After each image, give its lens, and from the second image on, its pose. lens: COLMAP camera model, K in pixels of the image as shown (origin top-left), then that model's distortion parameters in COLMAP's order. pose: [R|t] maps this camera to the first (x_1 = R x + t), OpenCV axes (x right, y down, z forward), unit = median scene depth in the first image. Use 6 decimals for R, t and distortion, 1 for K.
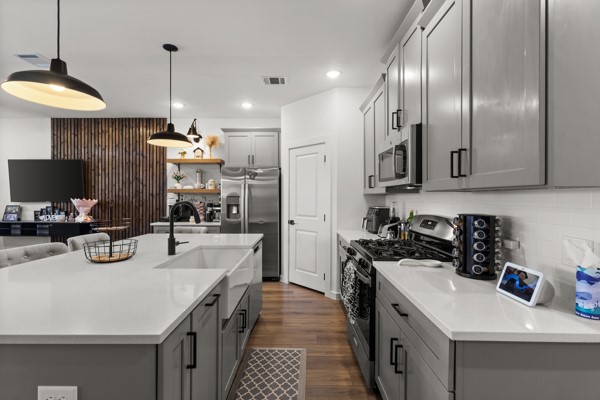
lens RADIAL K [[278.2, 0, 300.2], [0, 278.2, 198.9], [0, 0, 1]] dist [-0.000918, 0.002100]
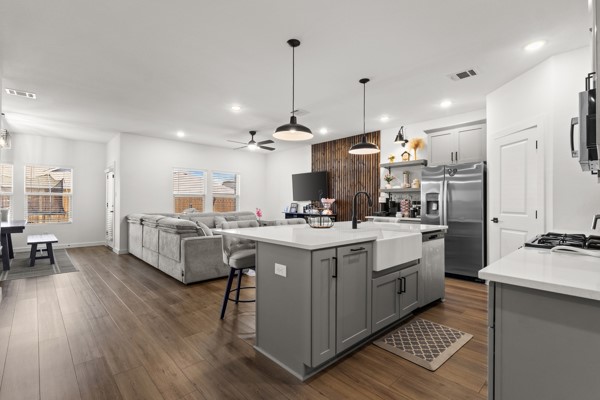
lens RADIAL K [[278.2, 0, 298.3], [0, 278.2, 204.5], [0, 0, 1]] dist [-0.000918, 0.002100]
pose [[0.683685, 0.004763, -0.729762, 0.165816], [-0.005445, 0.999984, 0.001425, 0.031266], [0.729757, 0.002999, 0.683700, -0.085560]]
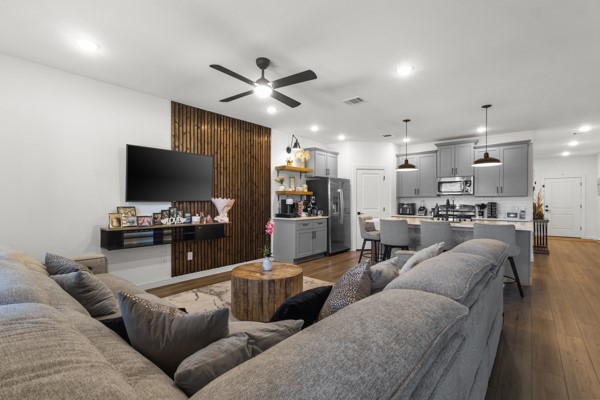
lens RADIAL K [[278.2, 0, 300.8], [0, 278.2, 202.5], [0, 0, 1]] dist [-0.000918, 0.002100]
pose [[0.639232, -0.003828, 0.769005, -1.361288], [0.002838, 0.999993, 0.002619, 0.012611], [-0.769009, 0.000508, 0.639238, 0.180653]]
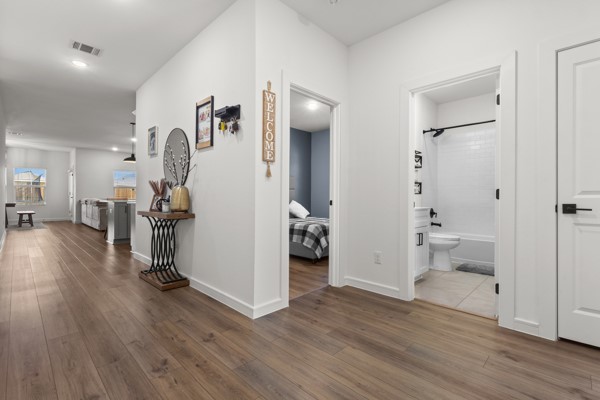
lens RADIAL K [[278.2, 0, 298.5], [0, 278.2, 200.1], [0, 0, 1]] dist [-0.000918, 0.002100]
pose [[0.709396, 0.009763, -0.704743, 1.332426], [-0.009053, 0.999948, 0.004740, 0.070298], [0.704752, 0.003018, 0.709447, -0.109007]]
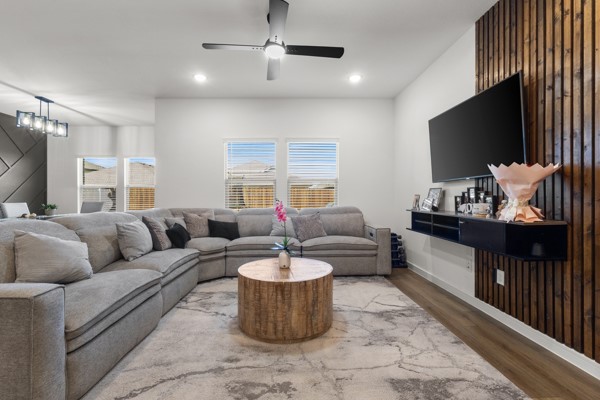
lens RADIAL K [[278.2, 0, 293.0], [0, 278.2, 197.4], [0, 0, 1]] dist [-0.000918, 0.002100]
pose [[0.018063, -0.003625, -0.999830, -0.388670], [-0.000844, 0.999993, -0.003641, 0.050561], [0.999837, 0.000910, 0.018059, 0.677082]]
